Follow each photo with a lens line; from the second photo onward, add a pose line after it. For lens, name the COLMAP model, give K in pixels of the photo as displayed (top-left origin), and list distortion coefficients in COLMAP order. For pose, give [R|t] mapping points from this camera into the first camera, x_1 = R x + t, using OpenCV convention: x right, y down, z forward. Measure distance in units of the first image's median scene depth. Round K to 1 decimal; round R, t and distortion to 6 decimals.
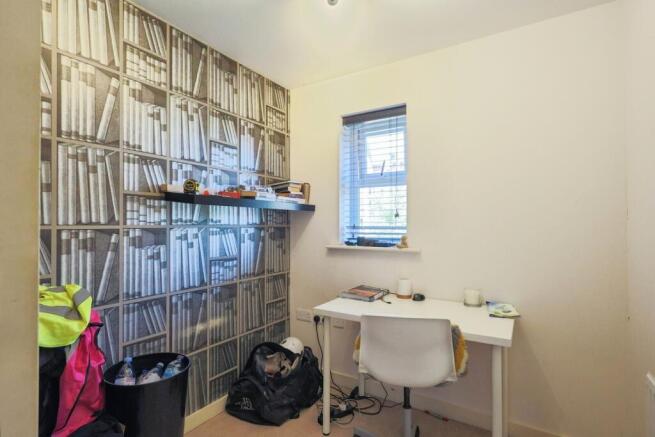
lens RADIAL K [[255.2, 0, 318.8], [0, 255.2, 215.9], [0, 0, 1]] dist [0.003035, 0.000098]
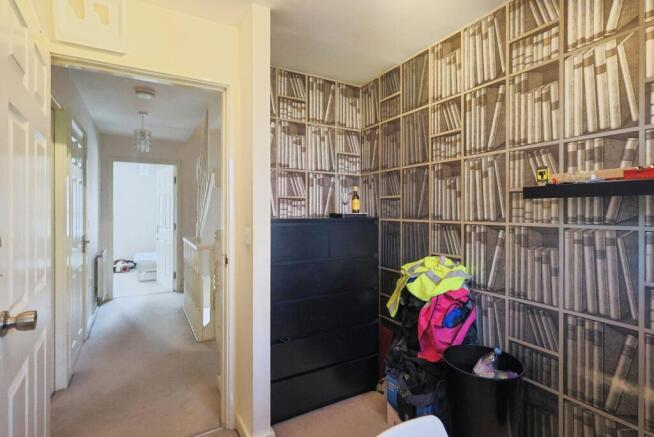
lens RADIAL K [[254.8, 0, 318.3], [0, 254.8, 215.9], [0, 0, 1]] dist [0.003035, 0.000098]
pose [[-0.257593, 0.007042, -0.966228, 0.431002], [-0.000862, 0.999971, 0.007518, 0.587396], [0.966253, 0.002770, -0.257580, 0.504138]]
